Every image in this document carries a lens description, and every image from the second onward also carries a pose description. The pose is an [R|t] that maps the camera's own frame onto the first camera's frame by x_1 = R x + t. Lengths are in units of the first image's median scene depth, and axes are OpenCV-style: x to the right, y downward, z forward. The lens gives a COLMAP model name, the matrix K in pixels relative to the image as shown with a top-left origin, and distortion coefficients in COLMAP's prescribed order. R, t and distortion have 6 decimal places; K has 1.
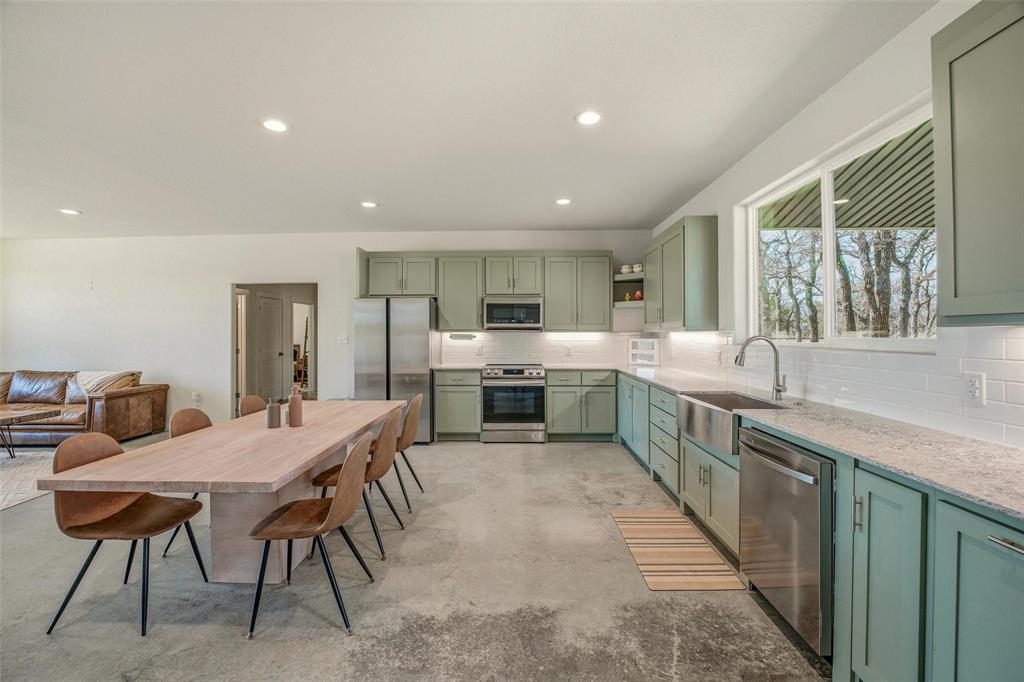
lens RADIAL K [[427.0, 0, 509.3], [0, 427.0, 331.6], [0, 0, 1]] dist [-0.021635, 0.001333]
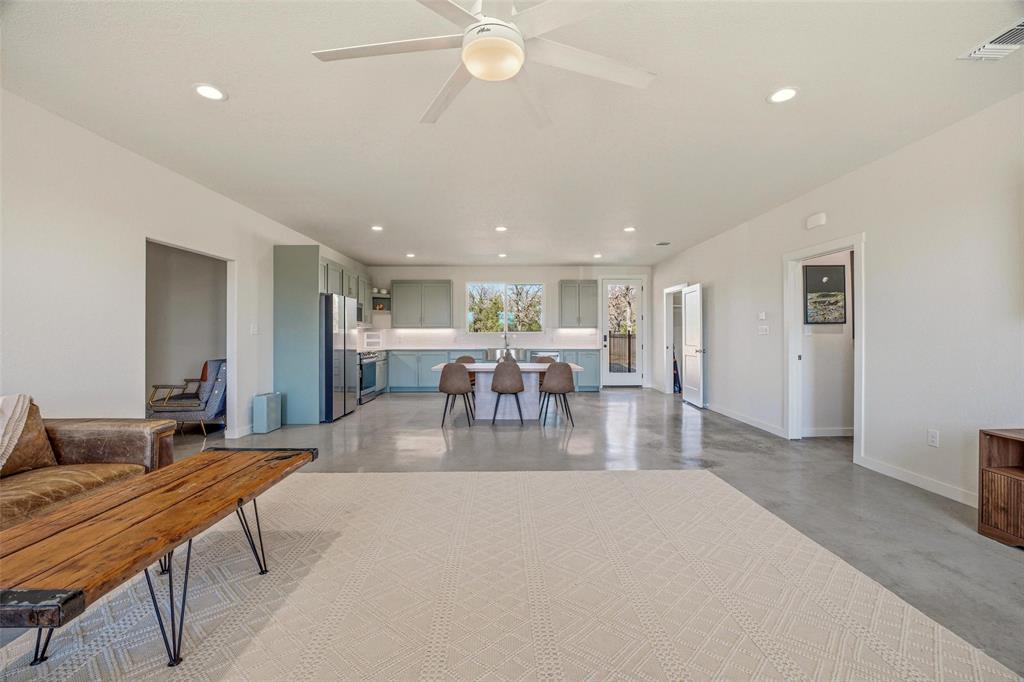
lens RADIAL K [[427.0, 0, 518.7], [0, 427.0, 335.5], [0, 0, 1]] dist [-0.021635, 0.001333]
pose [[-0.049900, 0.004452, 0.998744, -1.432242], [-0.005159, 0.999976, -0.004715, 0.034808], [-0.998741, -0.005388, -0.049876, 0.532681]]
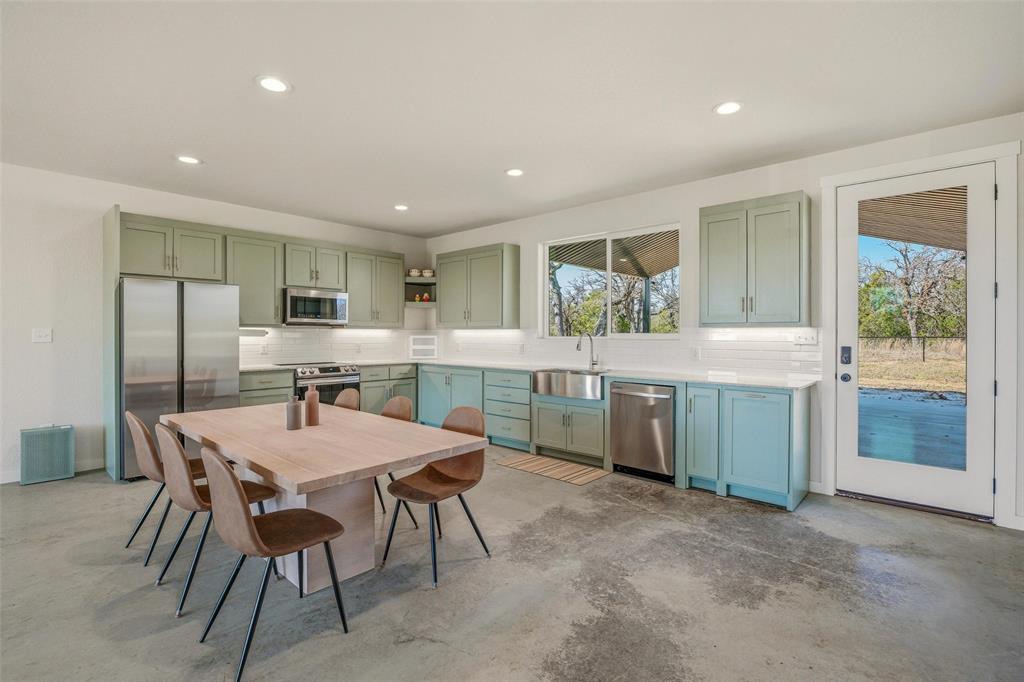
lens RADIAL K [[478.2, 0, 508.3], [0, 478.2, 335.9], [0, 0, 1]] dist [-0.013627, -0.000212]
pose [[0.660977, 0.002320, 0.750403, -0.505053], [-0.009423, 0.999942, 0.005209, 0.009053], [-0.750347, -0.010514, 0.660960, -0.004212]]
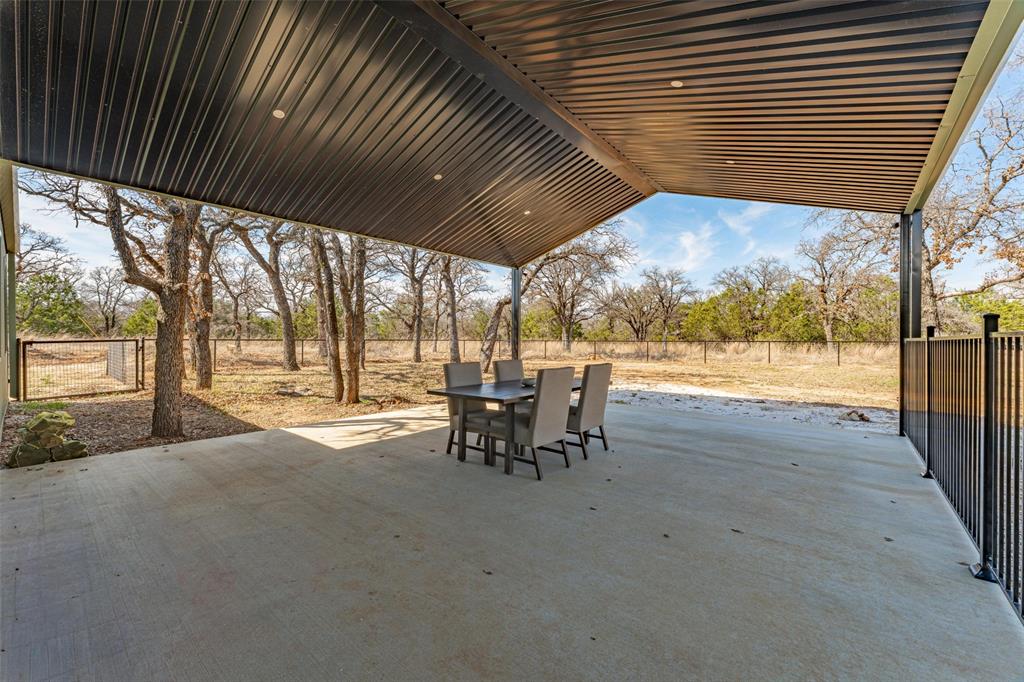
lens RADIAL K [[405.8, 0, 512.4], [0, 405.8, 342.9], [0, 0, 1]] dist [-0.001231, -0.000053]
pose [[0.627737, 0.000374, 0.778426, 0.435419], [-0.010586, 0.999912, 0.008056, 0.021715], [-0.778354, -0.013297, 0.627685, -0.001226]]
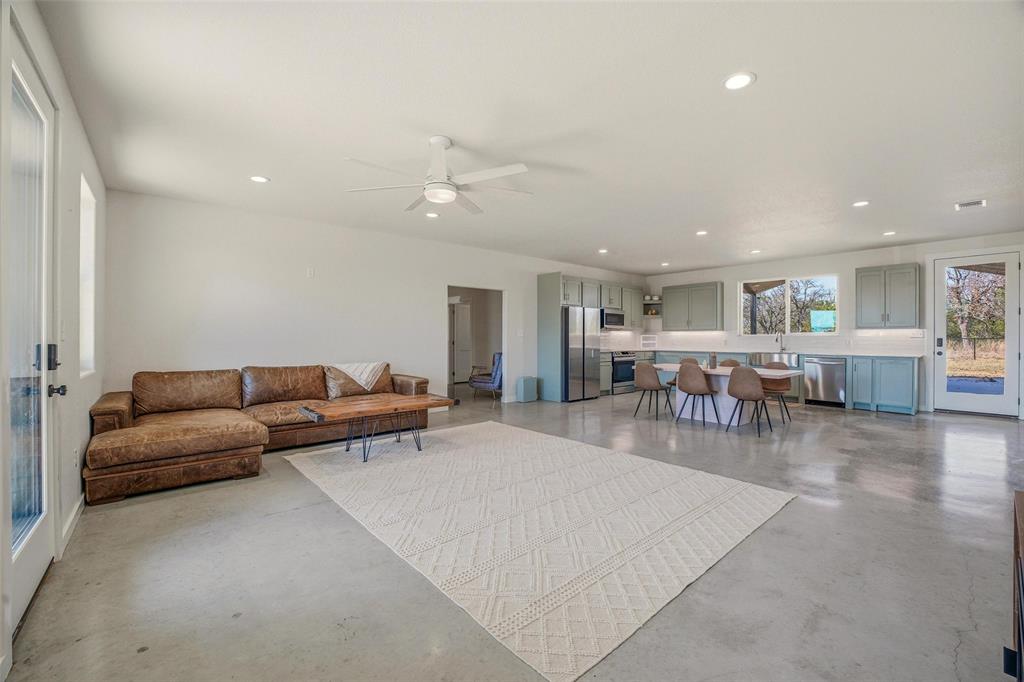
lens RADIAL K [[427.0, 0, 508.0], [0, 427.0, 337.7], [0, 0, 1]] dist [-0.021635, 0.001333]
pose [[0.745287, 0.005033, 0.666725, -1.453273], [-0.008973, 0.999957, 0.002482, 0.030547], [-0.666684, -0.007832, 0.745299, 0.012859]]
